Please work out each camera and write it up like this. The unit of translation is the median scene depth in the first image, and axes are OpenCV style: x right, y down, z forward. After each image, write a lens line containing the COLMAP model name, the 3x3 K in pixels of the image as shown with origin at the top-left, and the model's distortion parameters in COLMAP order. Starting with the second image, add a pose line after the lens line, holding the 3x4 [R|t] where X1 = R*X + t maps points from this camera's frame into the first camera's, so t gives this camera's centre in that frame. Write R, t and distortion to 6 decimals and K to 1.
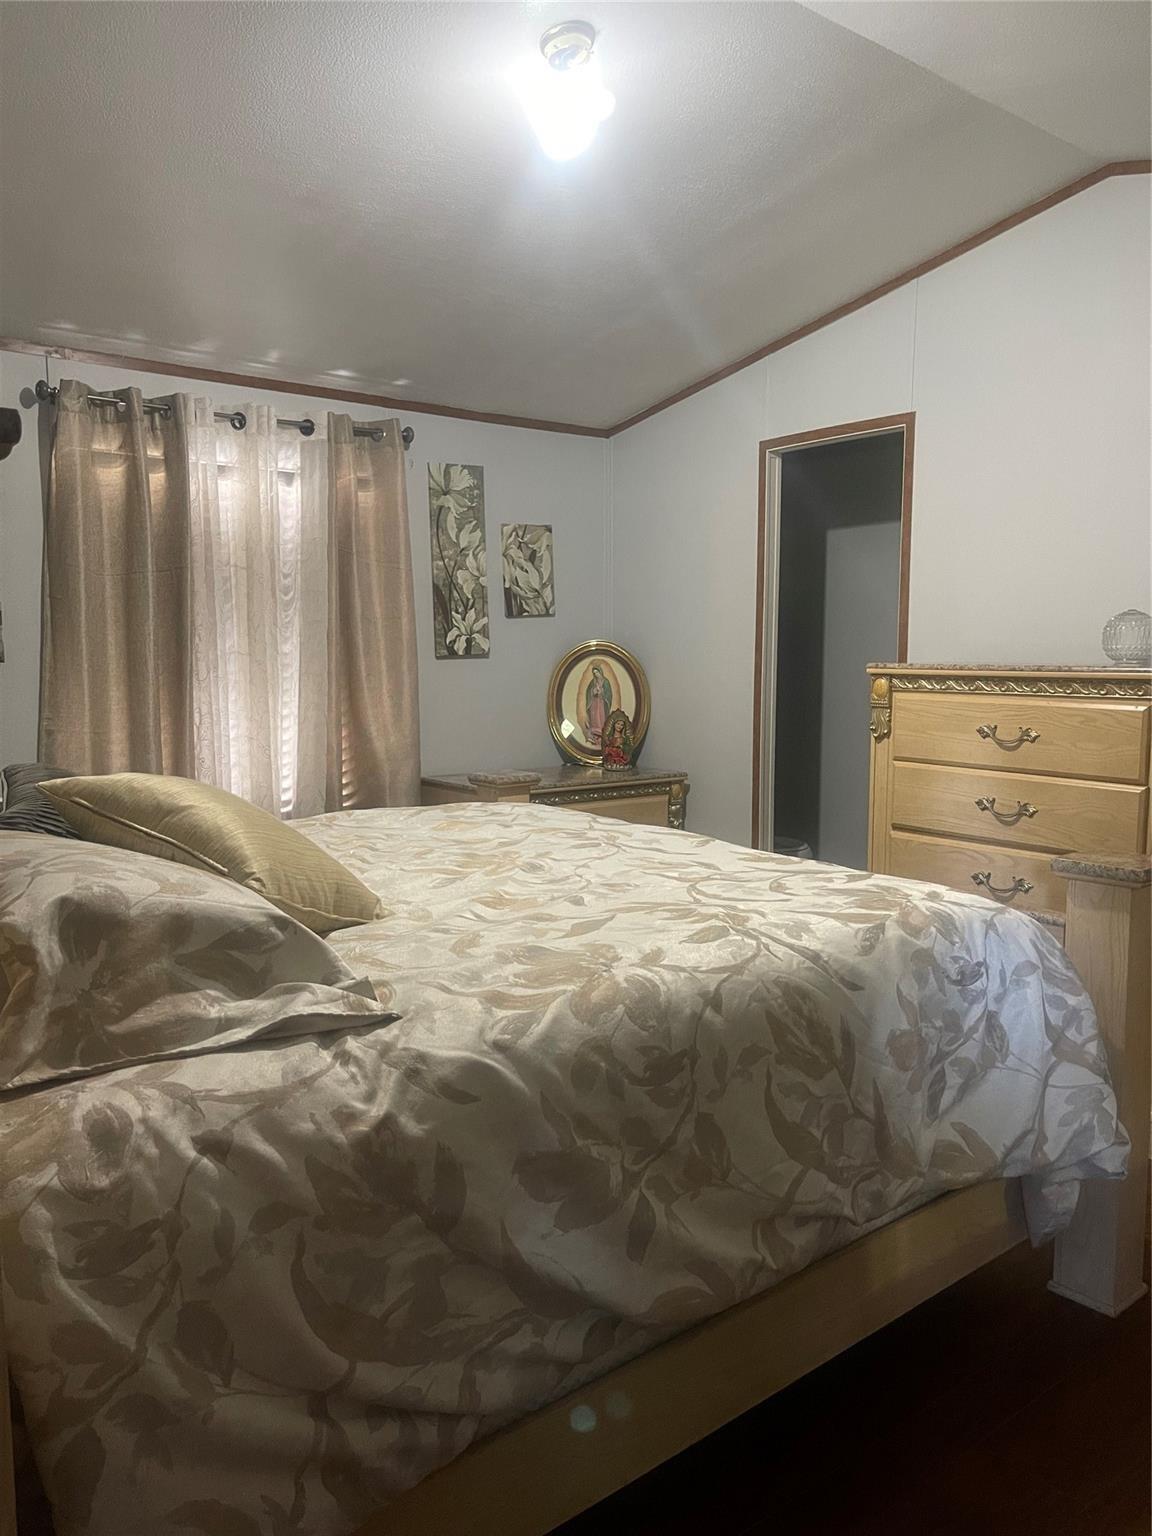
lens RADIAL K [[1143.3, 0, 576.0], [0, 1143.3, 768.0], [0, 0, 1]] dist [0.067964, -0.108960]
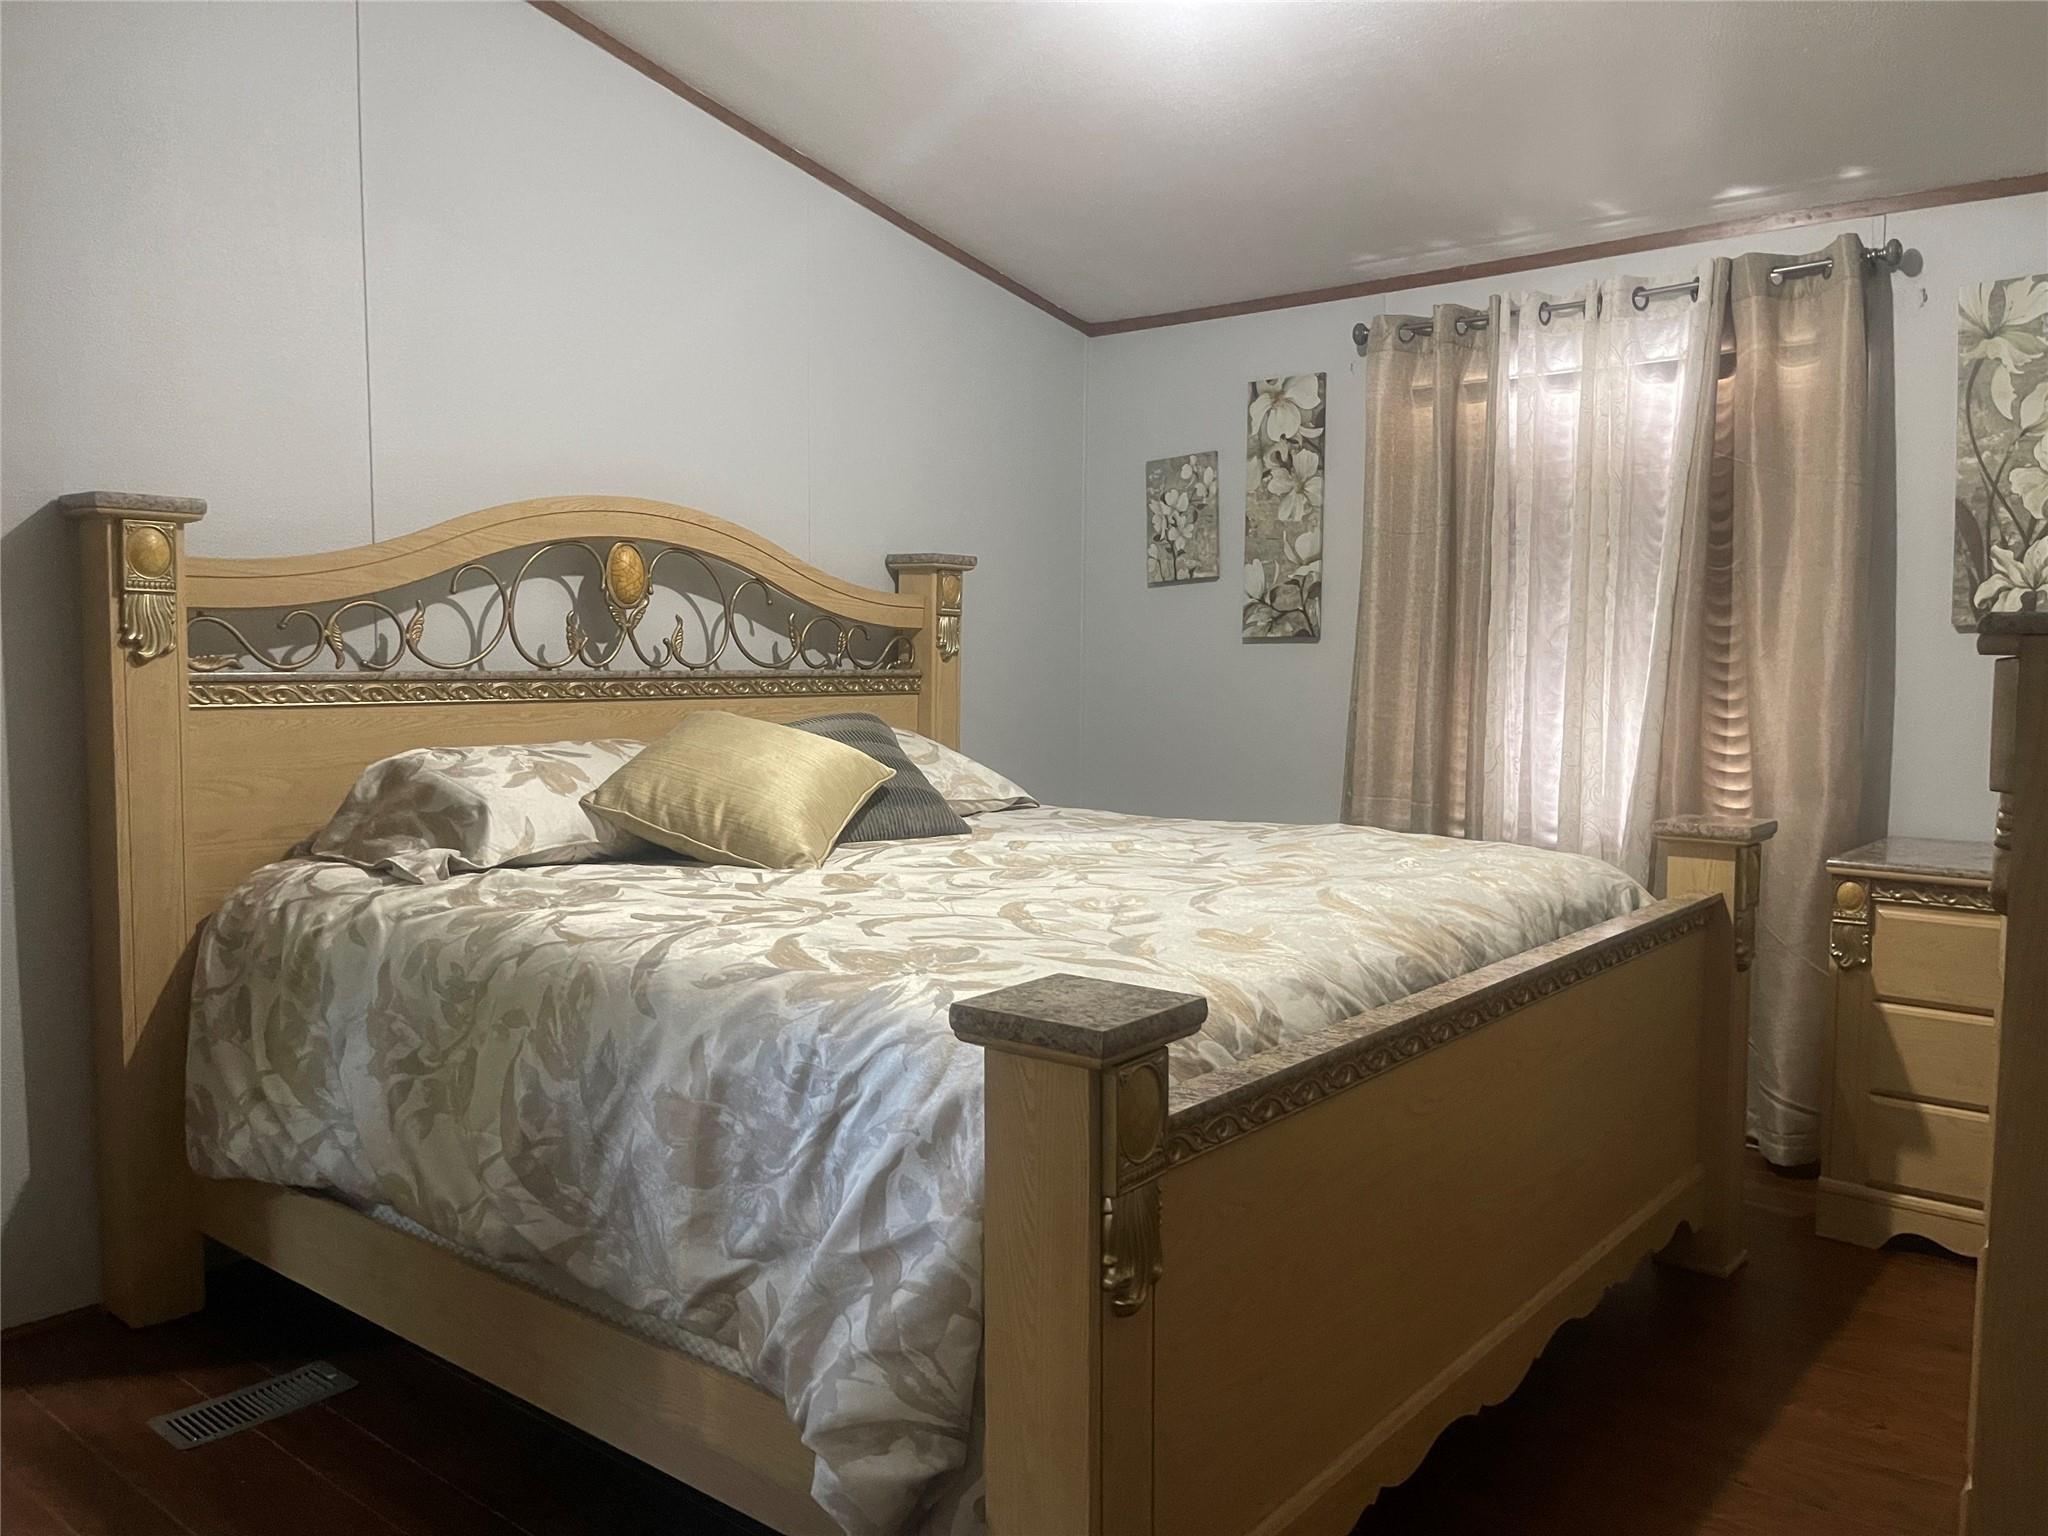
lens RADIAL K [[1525.5, 0, 1025.7], [0, 1525.5, 738.4], [0, 0, 1]] dist [0.091401, -0.106119]
pose [[0.213389, 0.065278, -0.974784, 0.526759], [-0.103319, 0.993678, 0.043926, -0.029457], [0.971489, 0.091340, 0.218785, 0.394108]]
